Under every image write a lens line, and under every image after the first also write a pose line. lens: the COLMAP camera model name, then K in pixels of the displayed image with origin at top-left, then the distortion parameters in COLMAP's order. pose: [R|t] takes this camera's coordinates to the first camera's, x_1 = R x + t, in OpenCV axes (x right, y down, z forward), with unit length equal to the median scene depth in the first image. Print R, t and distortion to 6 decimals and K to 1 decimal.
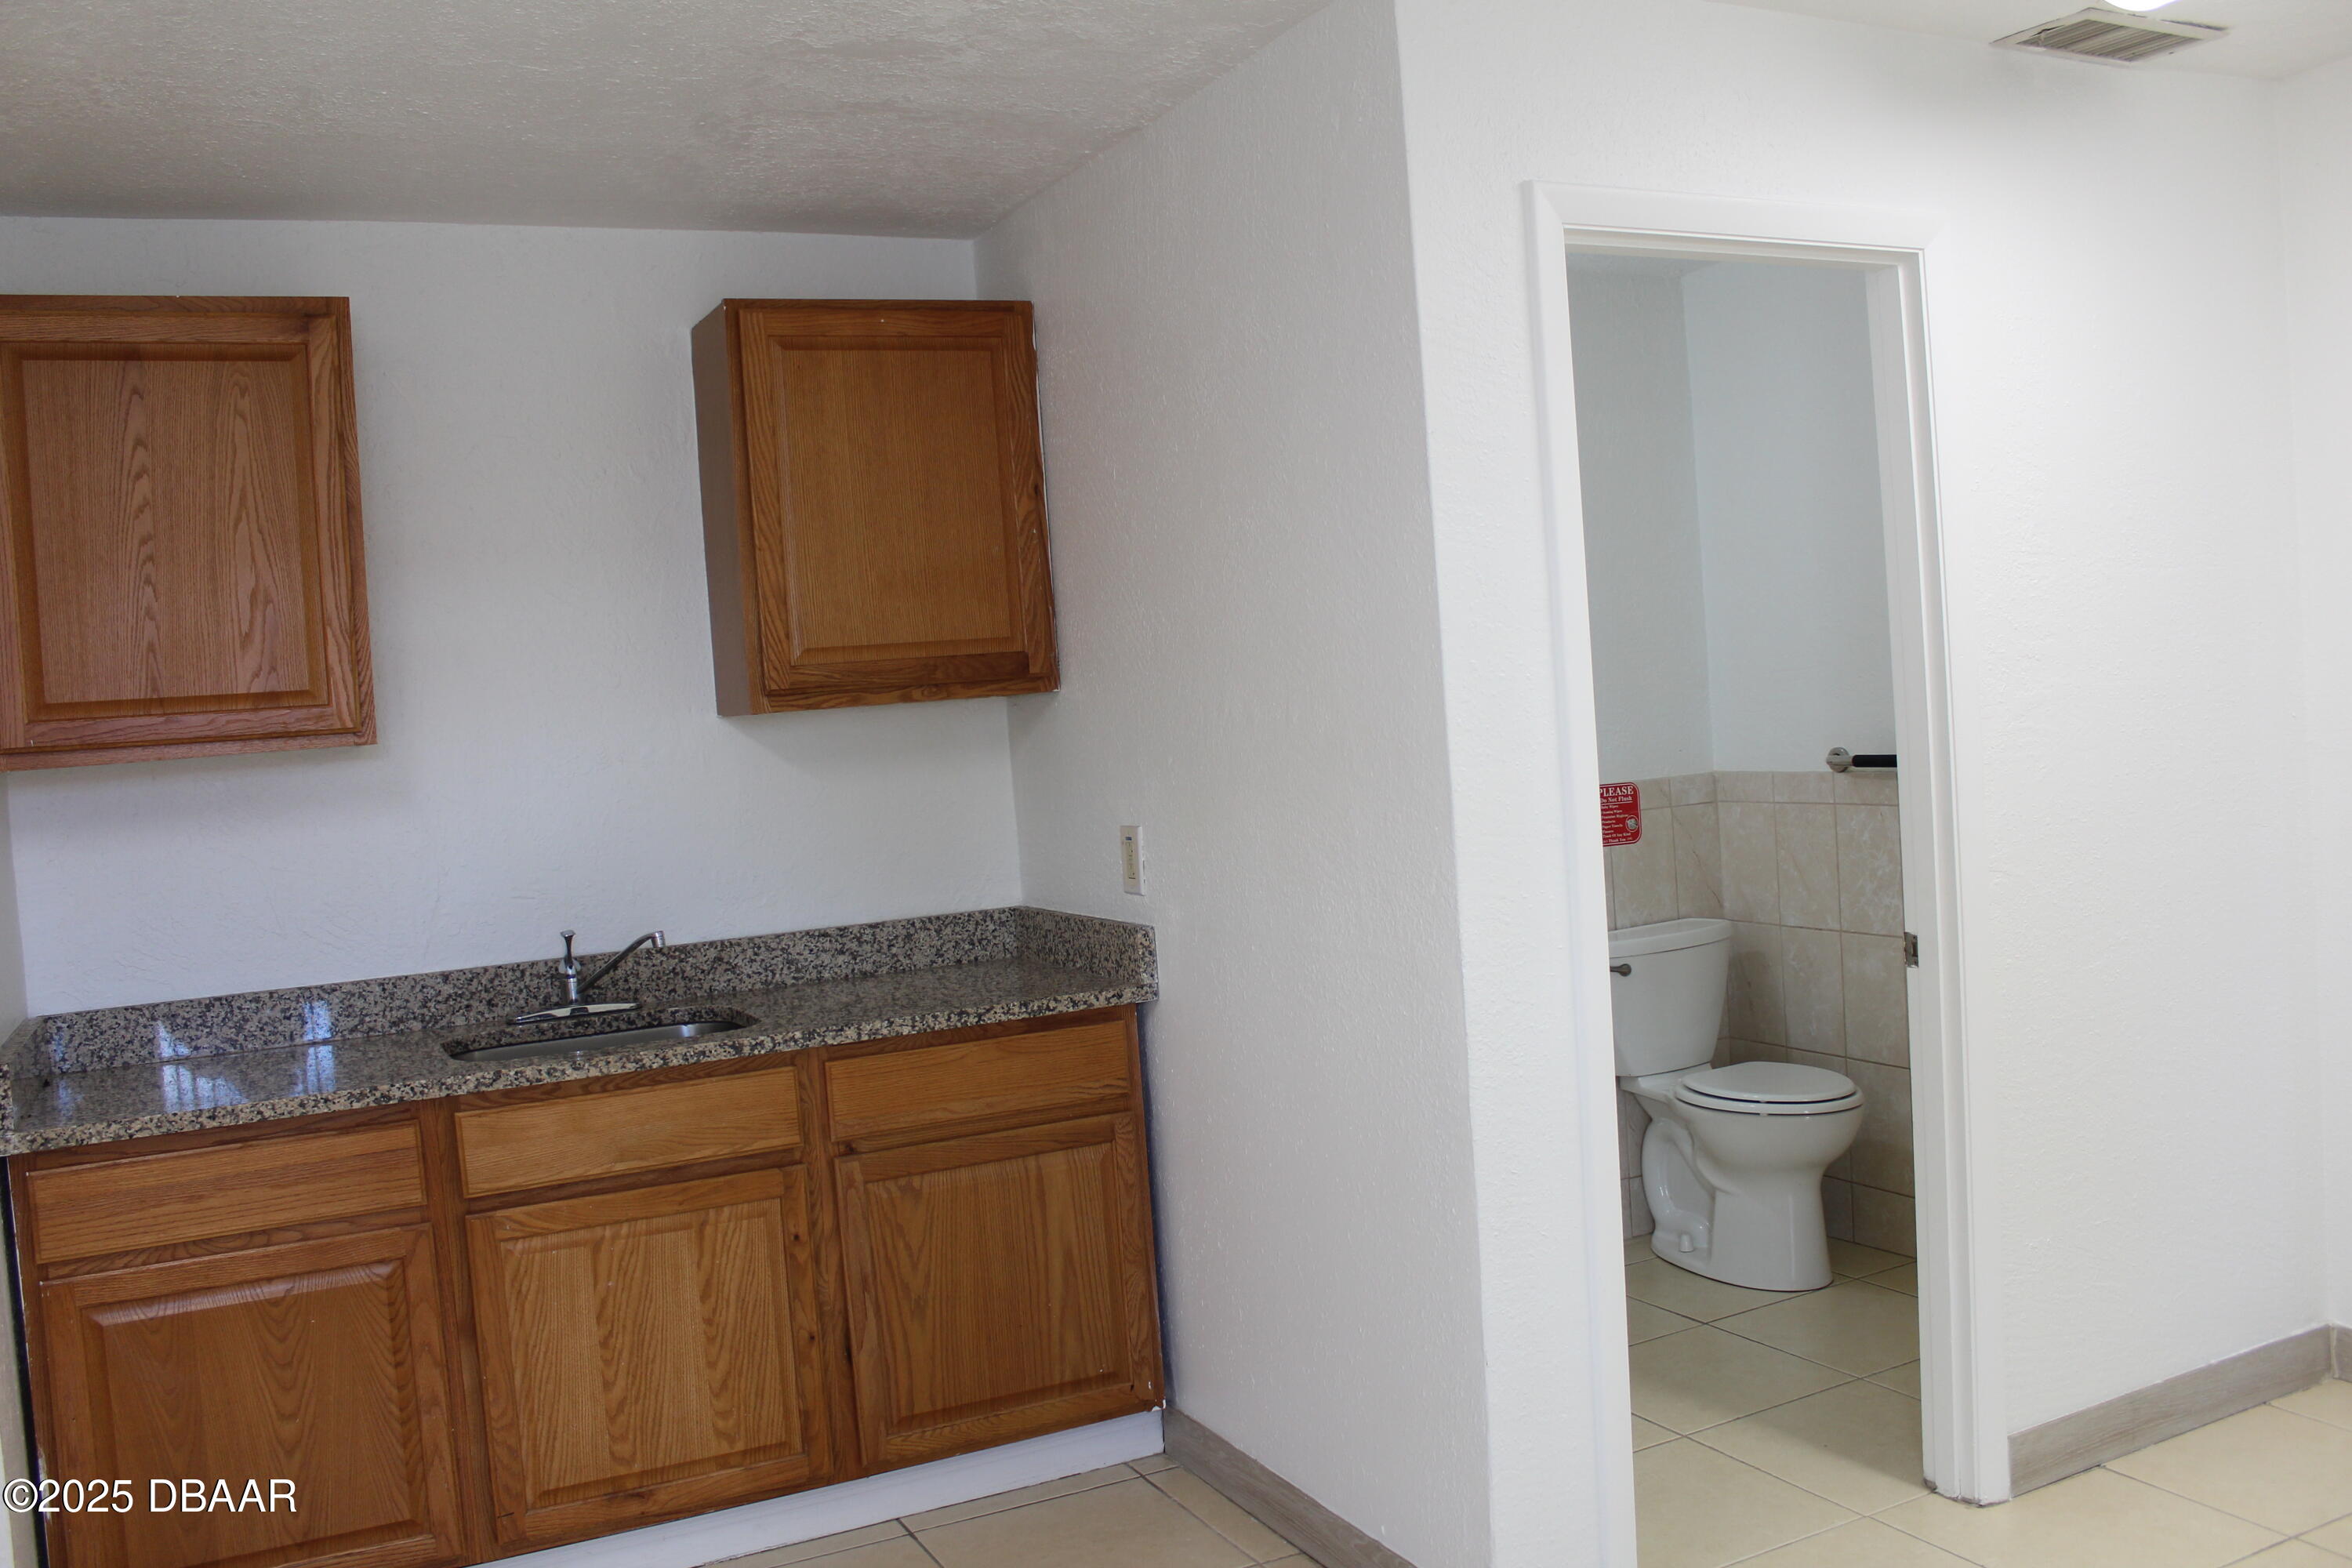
lens RADIAL K [[1951.8, 0, 1166.3], [0, 1951.8, 770.0], [0, 0, 1]] dist [-0.161358, 0.144476]
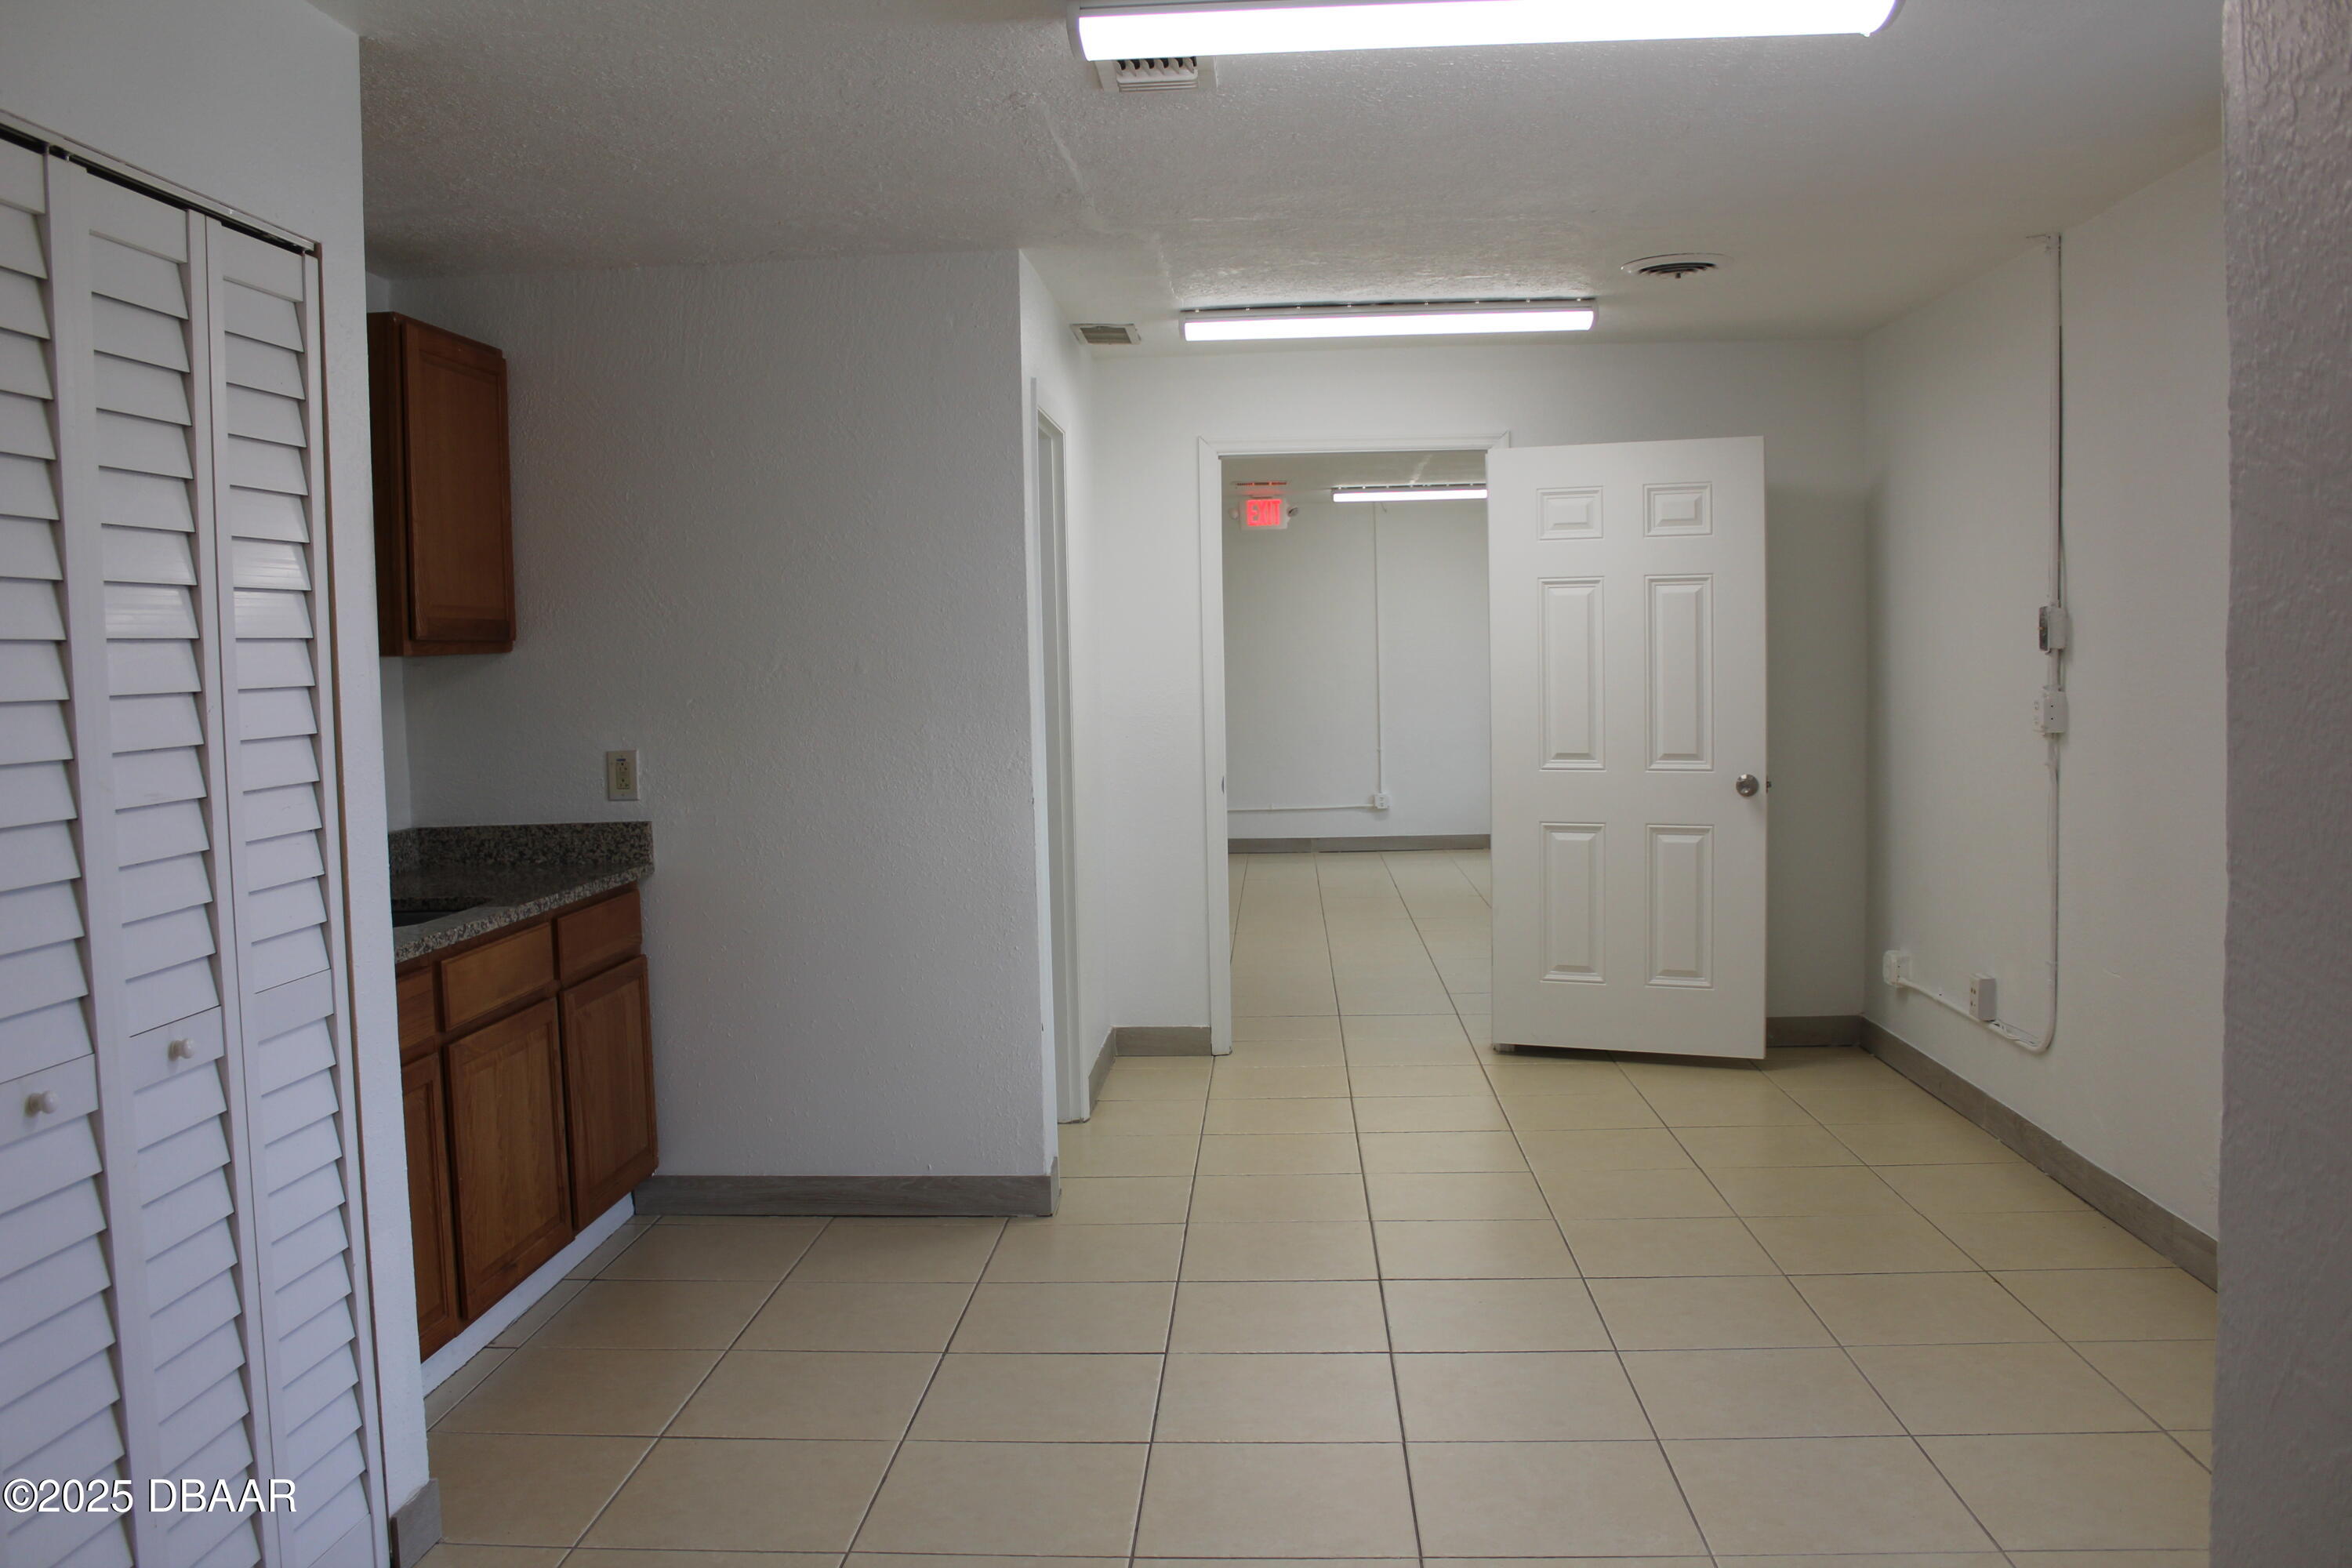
lens RADIAL K [[1951.8, 0, 1166.3], [0, 1951.8, 770.0], [0, 0, 1]] dist [-0.161358, 0.144476]
pose [[0.494362, 0.000247, 0.869256, -1.090733], [0.028391, 0.999462, -0.016430, 0.080839], [-0.868792, 0.032801, 0.494089, -0.012389]]
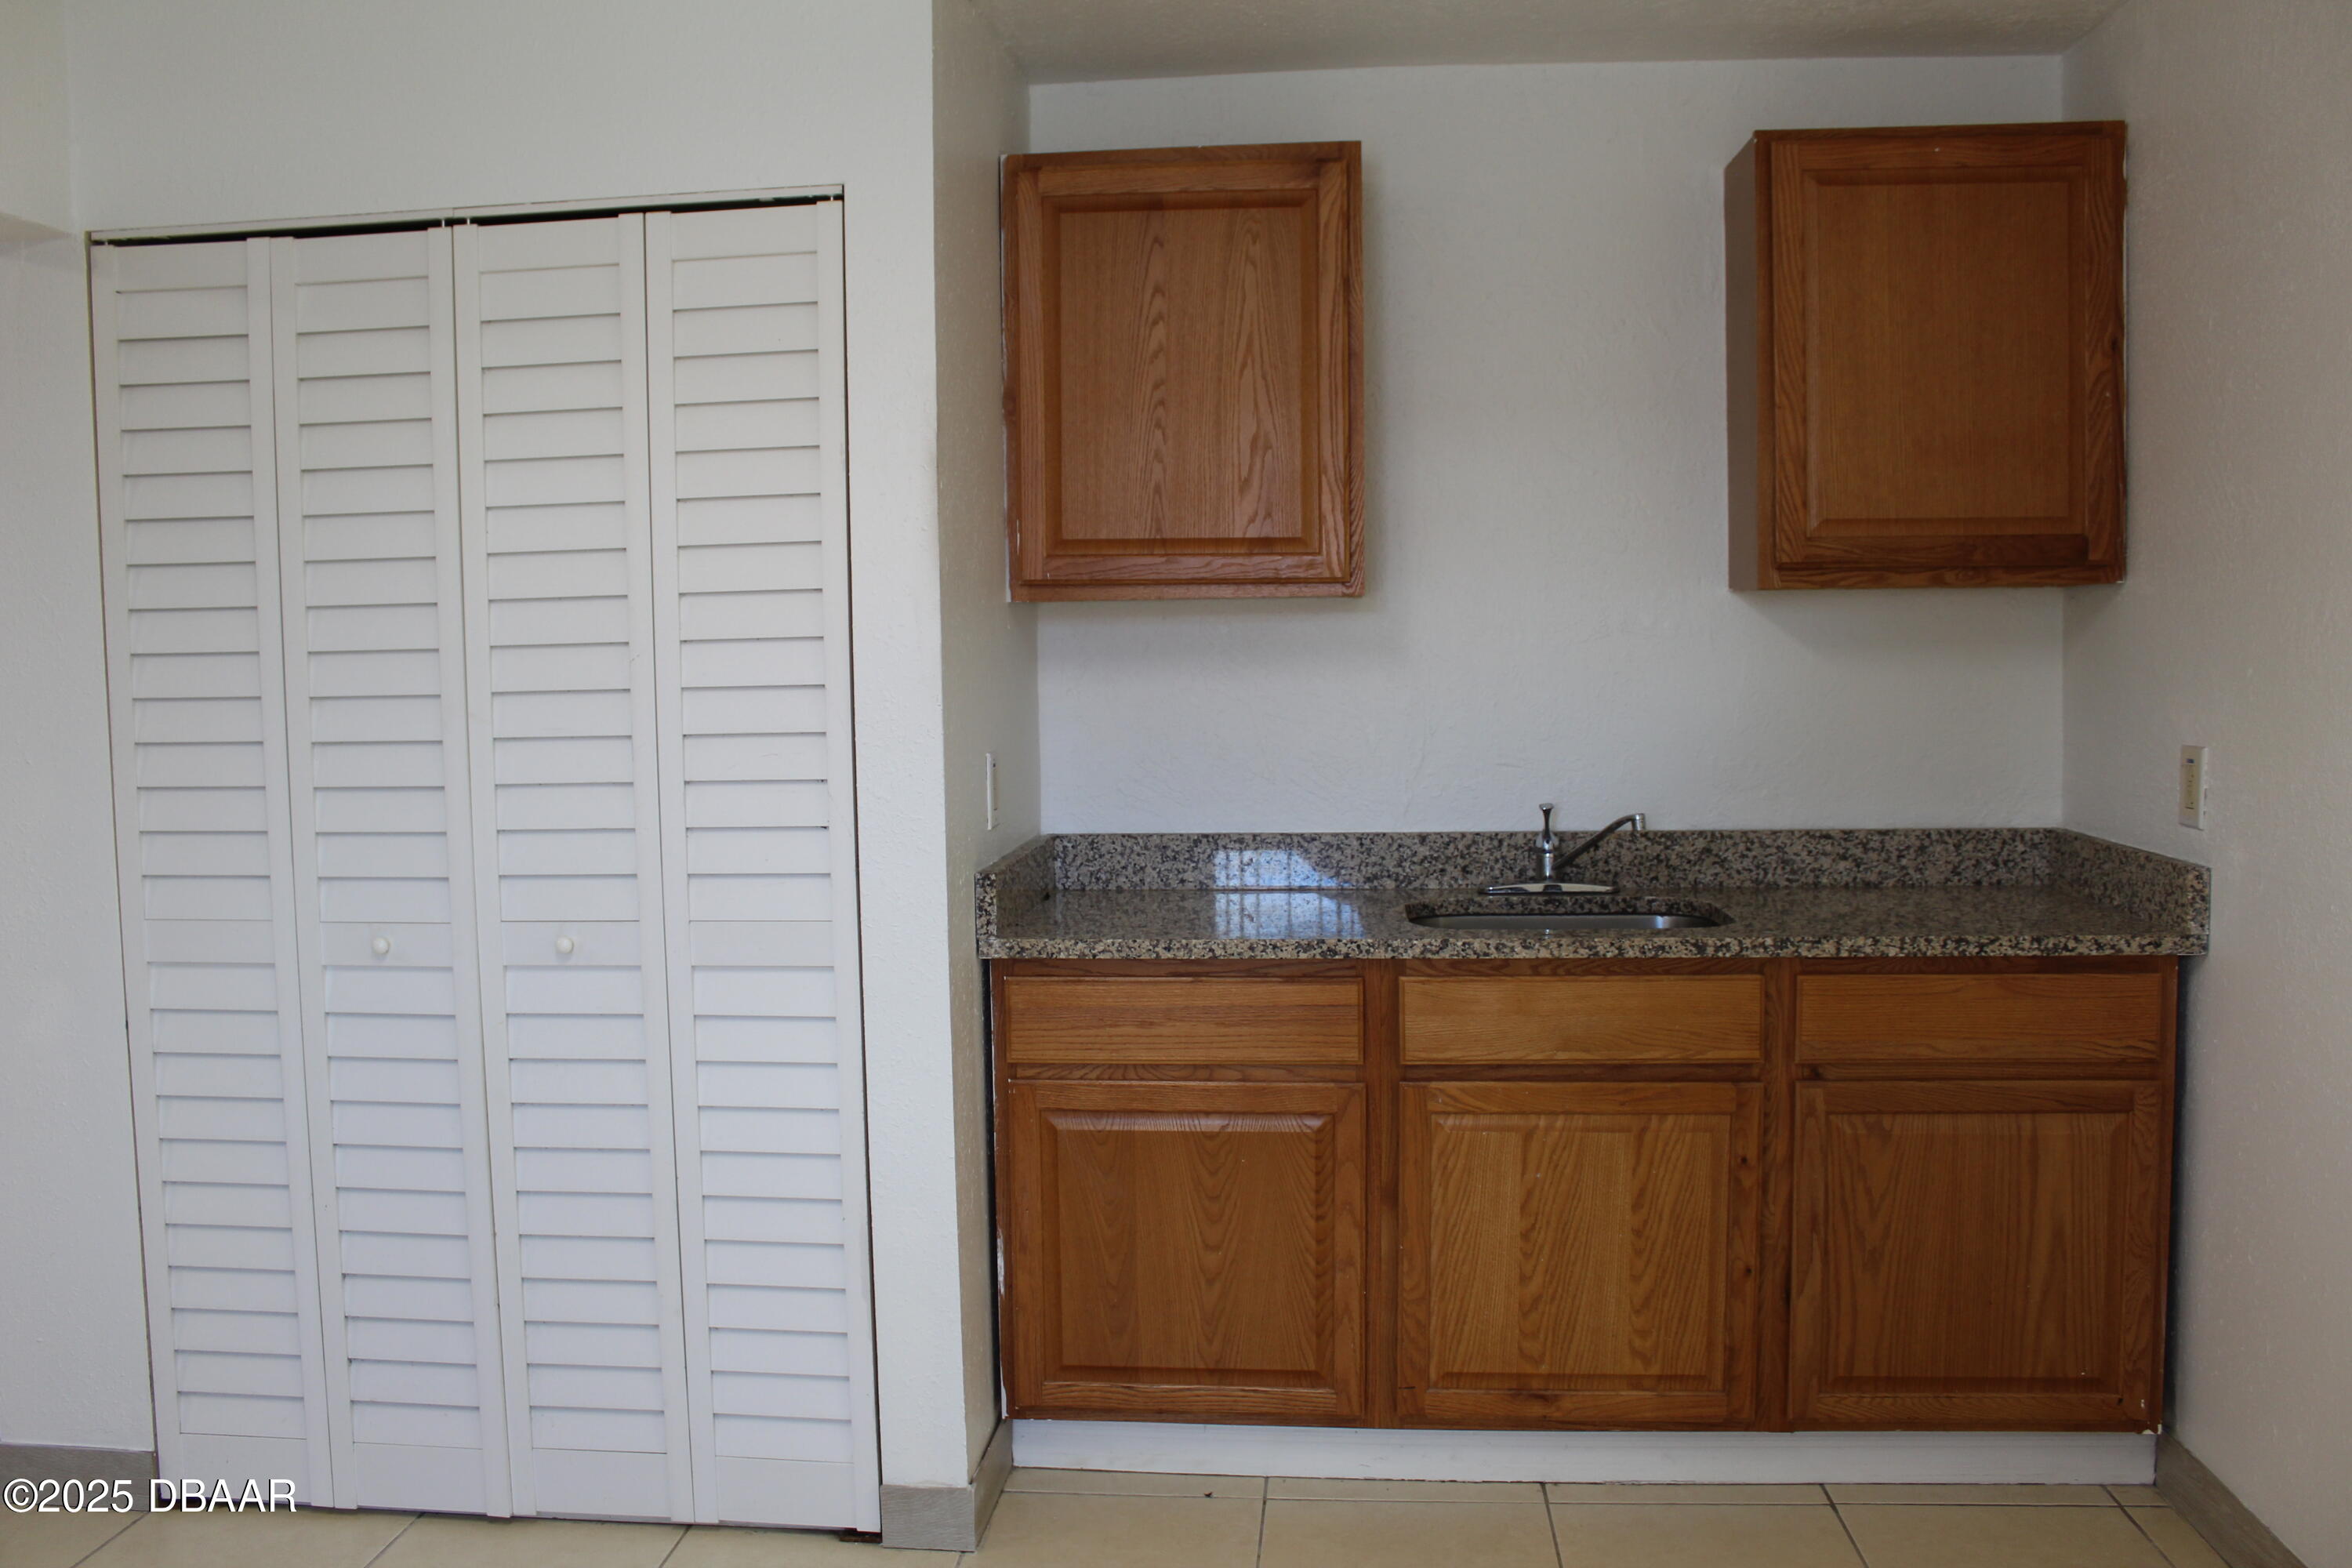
lens RADIAL K [[1951.8, 0, 1166.3], [0, 1951.8, 770.0], [0, 0, 1]] dist [-0.161358, 0.144476]
pose [[0.852417, 0.094030, -0.514338, 0.024582], [-0.063909, 0.995058, 0.075998, 0.006036], [0.518942, -0.031911, 0.854213, 0.082378]]
